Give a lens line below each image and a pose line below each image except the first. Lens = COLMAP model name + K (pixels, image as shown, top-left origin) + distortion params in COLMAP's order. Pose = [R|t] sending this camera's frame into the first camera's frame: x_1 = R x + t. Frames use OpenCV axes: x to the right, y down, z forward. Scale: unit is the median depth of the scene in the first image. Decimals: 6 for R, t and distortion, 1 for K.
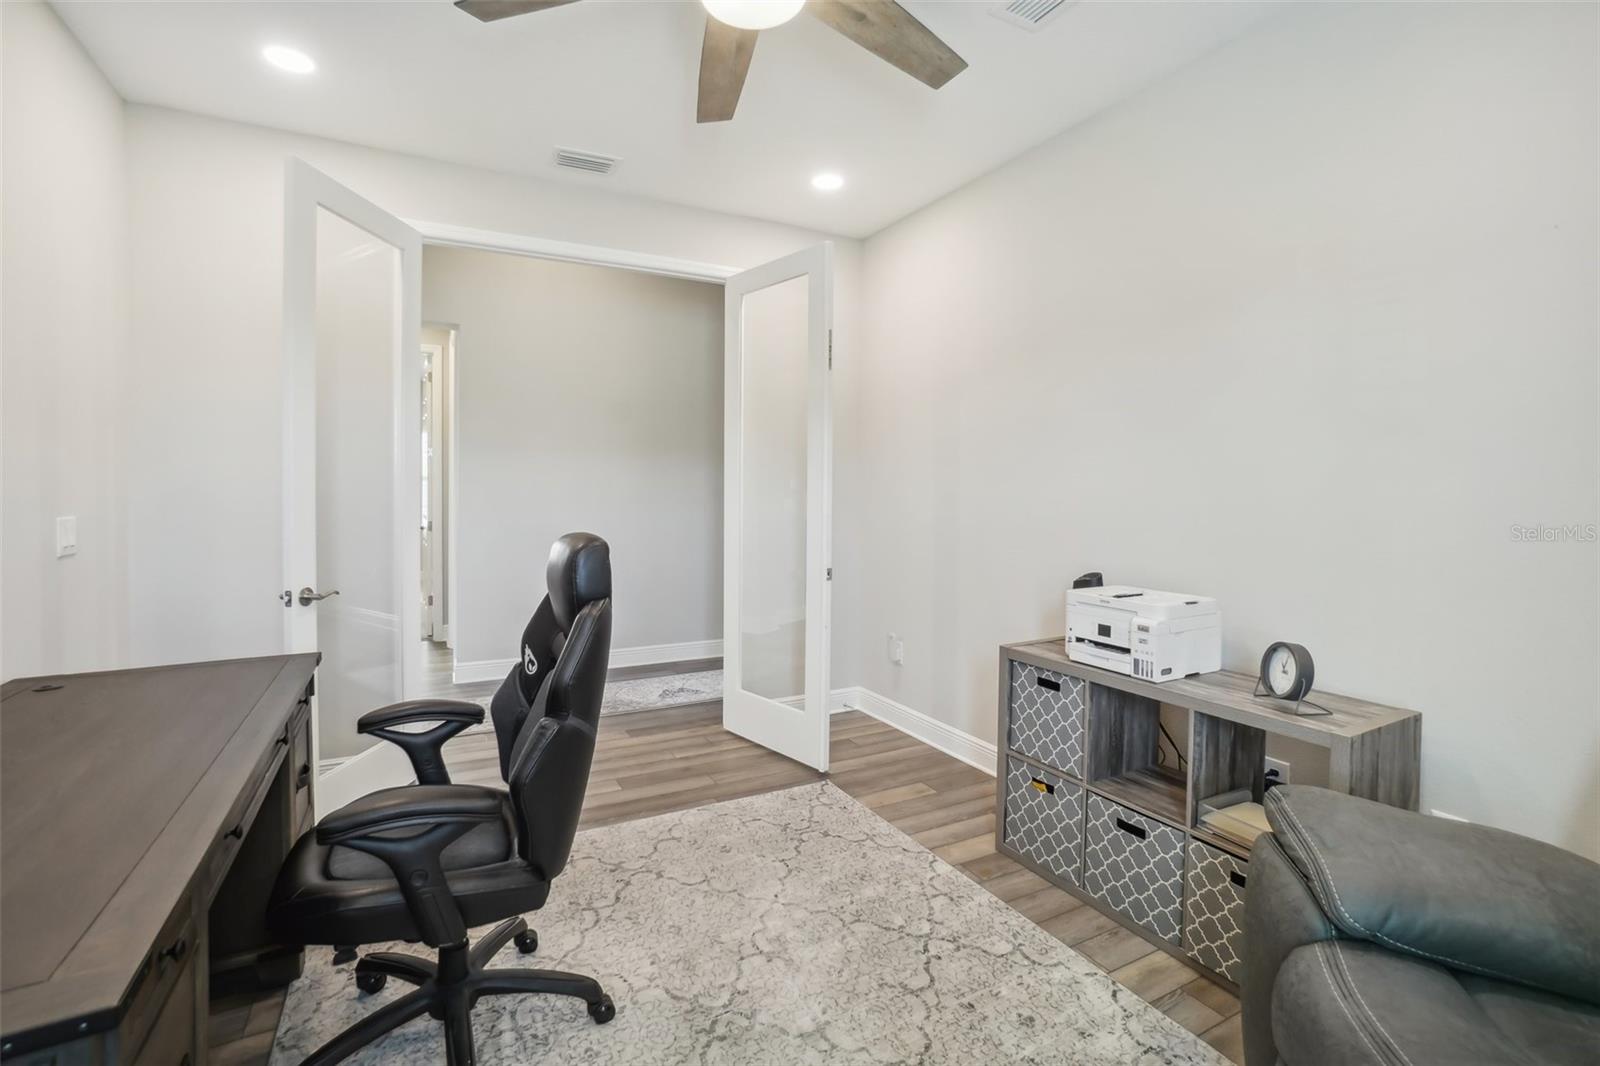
lens RADIAL K [[715.0, 0, 801.9], [0, 715.0, 512.9], [0, 0, 1]] dist [-0.036497, 0.000931]
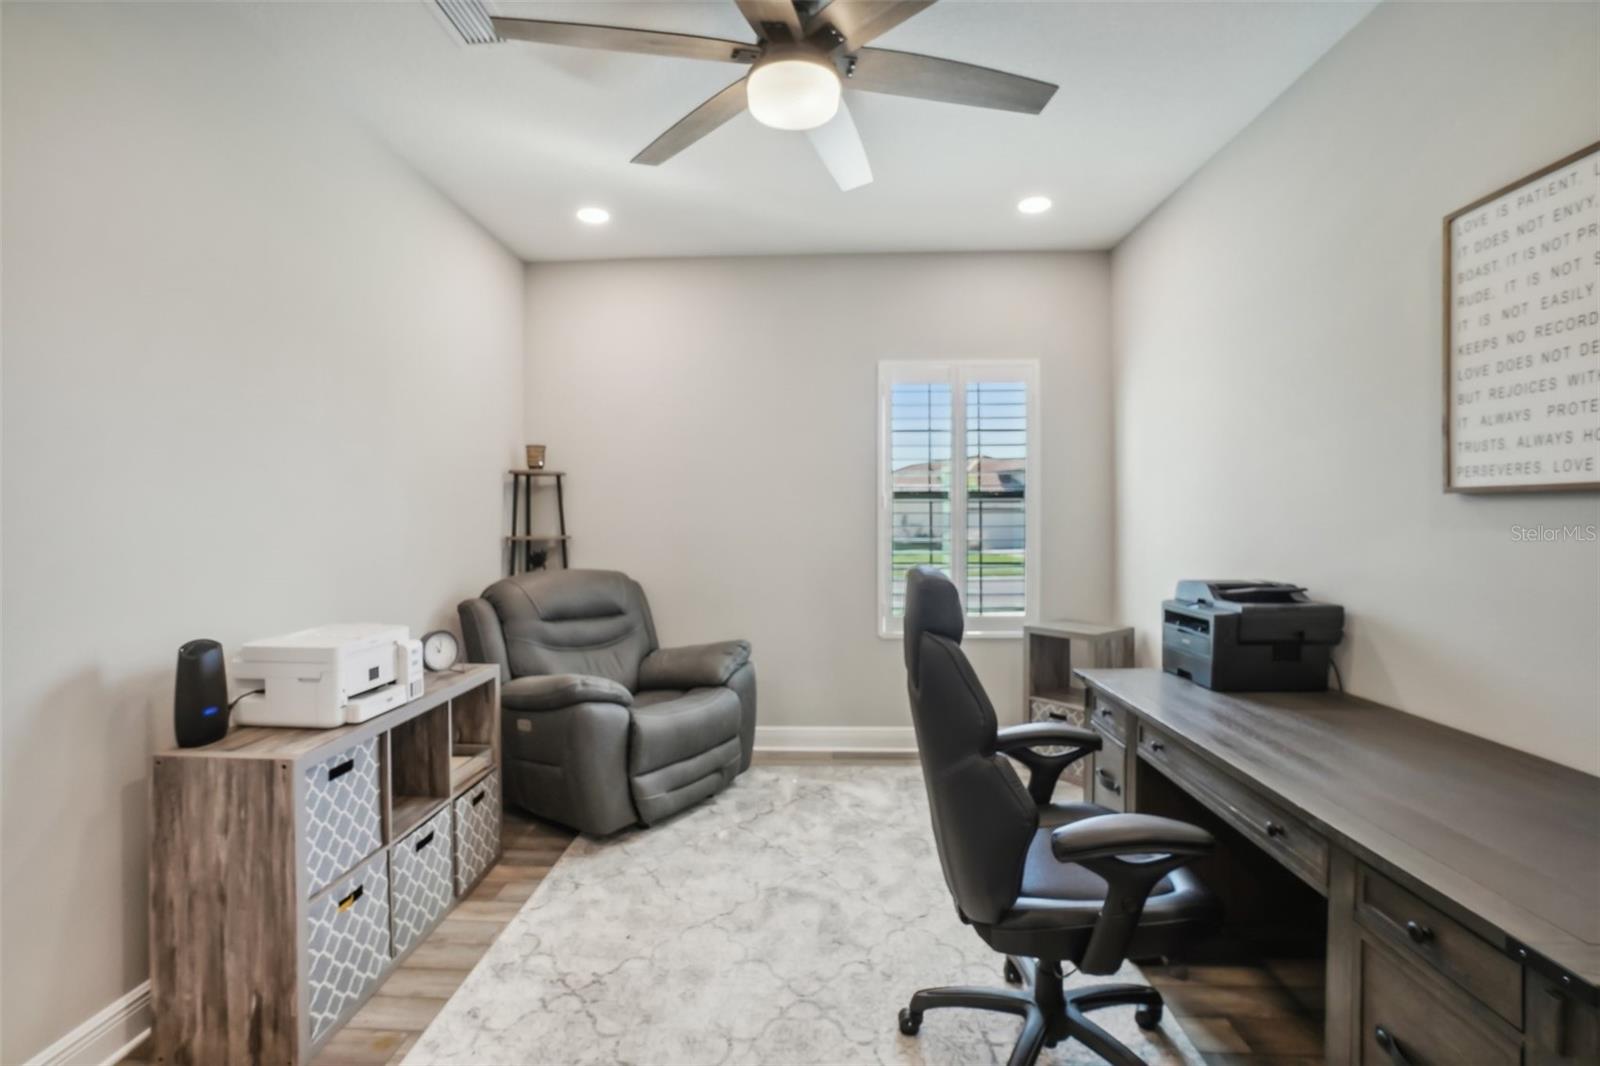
lens RADIAL K [[715.0, 0, 801.9], [0, 715.0, 512.9], [0, 0, 1]] dist [-0.036497, 0.000931]
pose [[-0.865494, -0.001991, 0.500916, -0.504989], [0.010274, 0.999711, 0.021726, -0.056633], [-0.500815, 0.023950, -0.865223, 1.485291]]
